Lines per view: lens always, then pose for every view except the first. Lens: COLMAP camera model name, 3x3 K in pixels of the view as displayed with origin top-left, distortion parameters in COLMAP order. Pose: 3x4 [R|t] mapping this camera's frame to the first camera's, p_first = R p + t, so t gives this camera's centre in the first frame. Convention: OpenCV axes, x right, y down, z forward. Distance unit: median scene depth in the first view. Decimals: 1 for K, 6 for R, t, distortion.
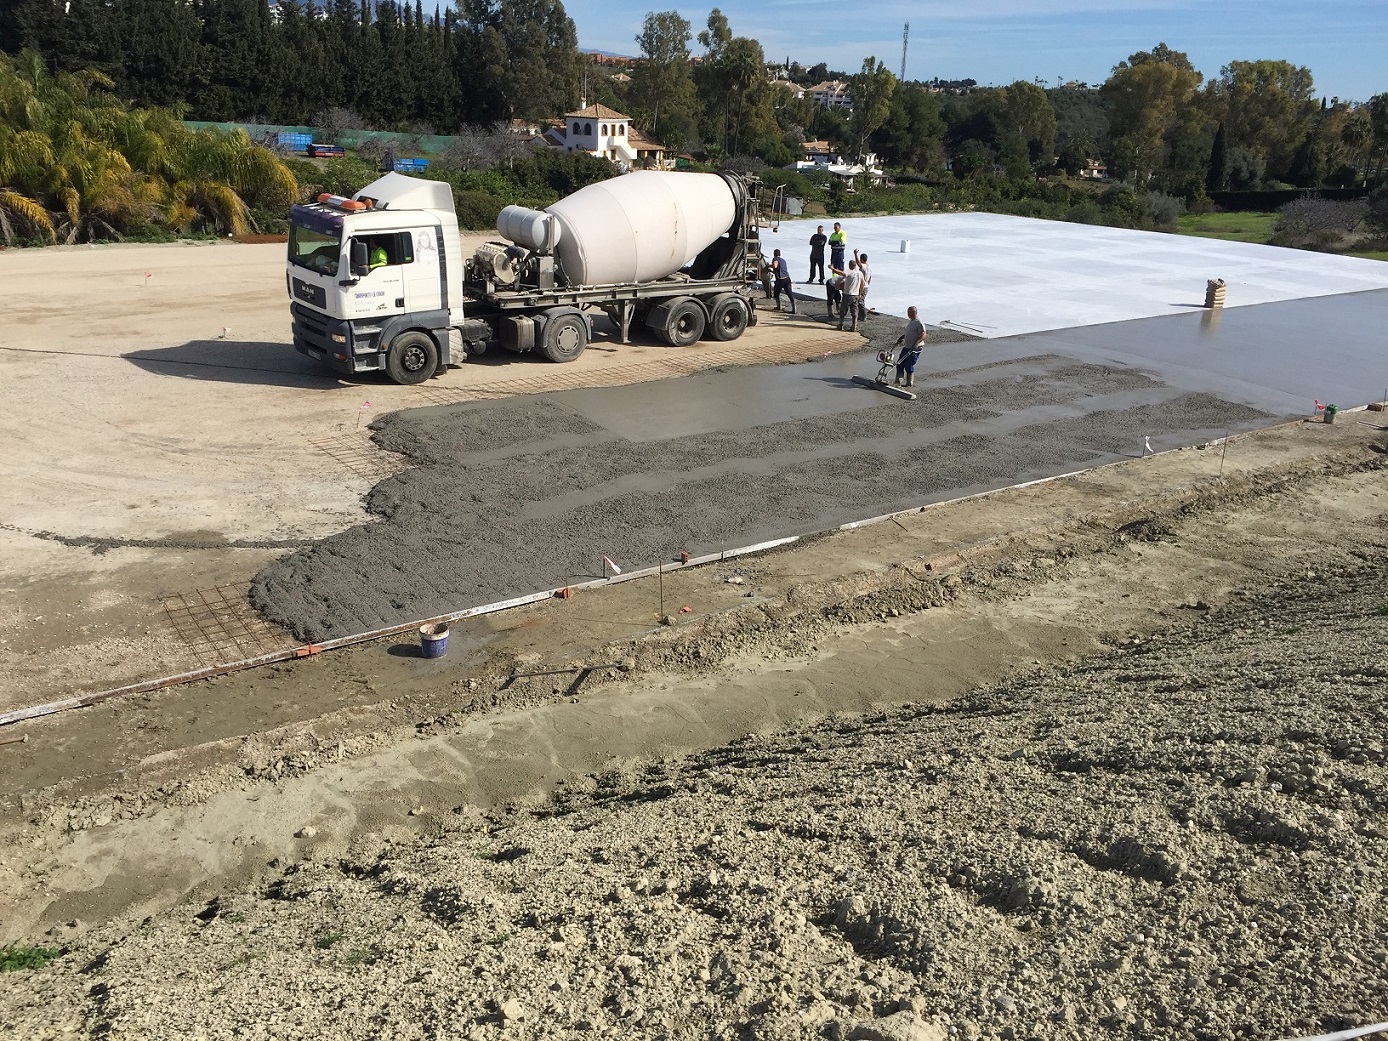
lens RADIAL K [[1165.5, 0, 693.5], [0, 1165.5, 522.8], [0, 0, 1]] dist [0.052043, -0.055773]
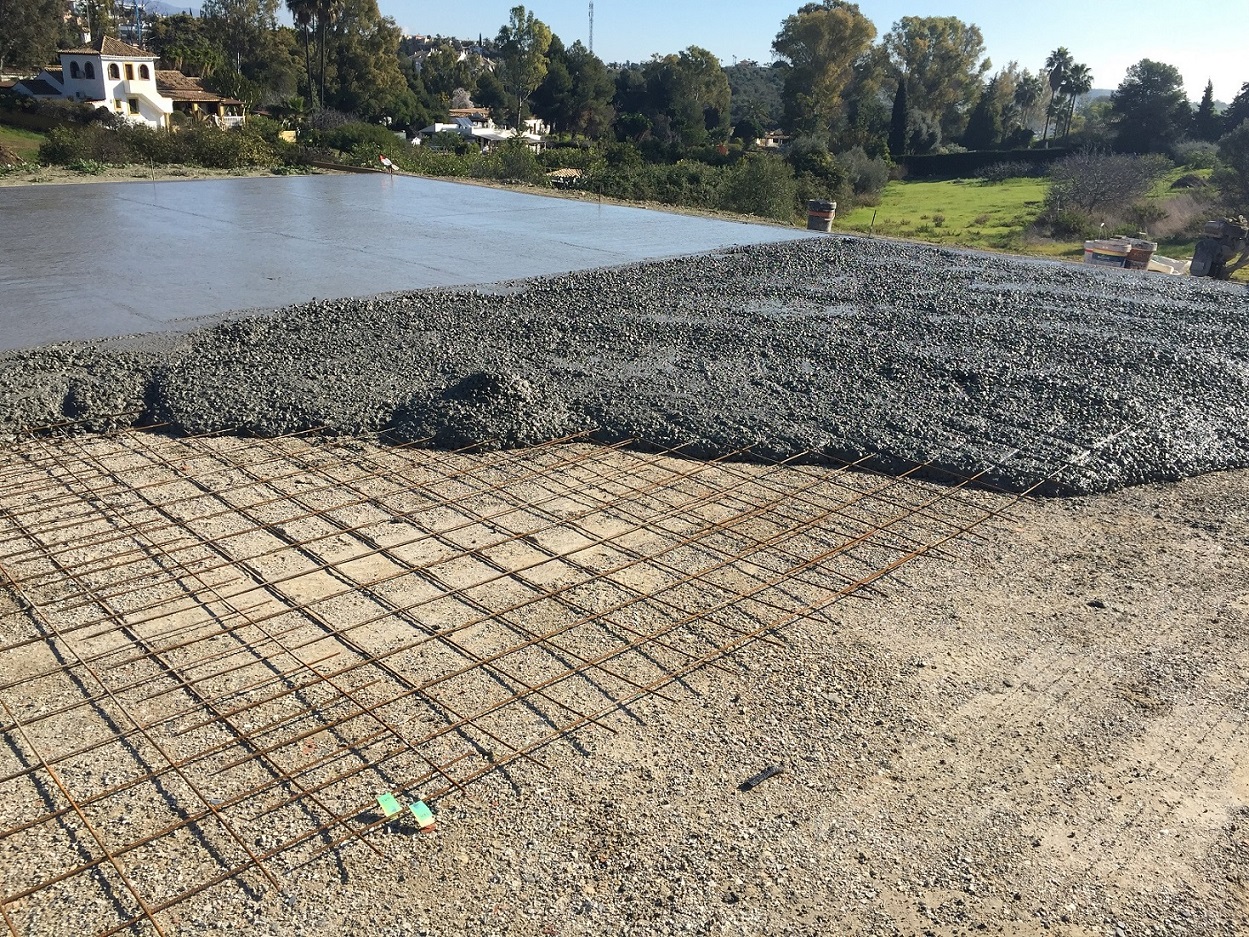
lens RADIAL K [[1048.8, 0, 627.3], [0, 1048.8, 469.0], [0, 0, 1]] dist [0.052043, -0.055773]
pose [[0.982436, -0.062939, 0.175666, 0.070849], [0.062014, 0.998017, 0.010755, -0.055333], [-0.175994, 0.000327, 0.984391, 0.211159]]
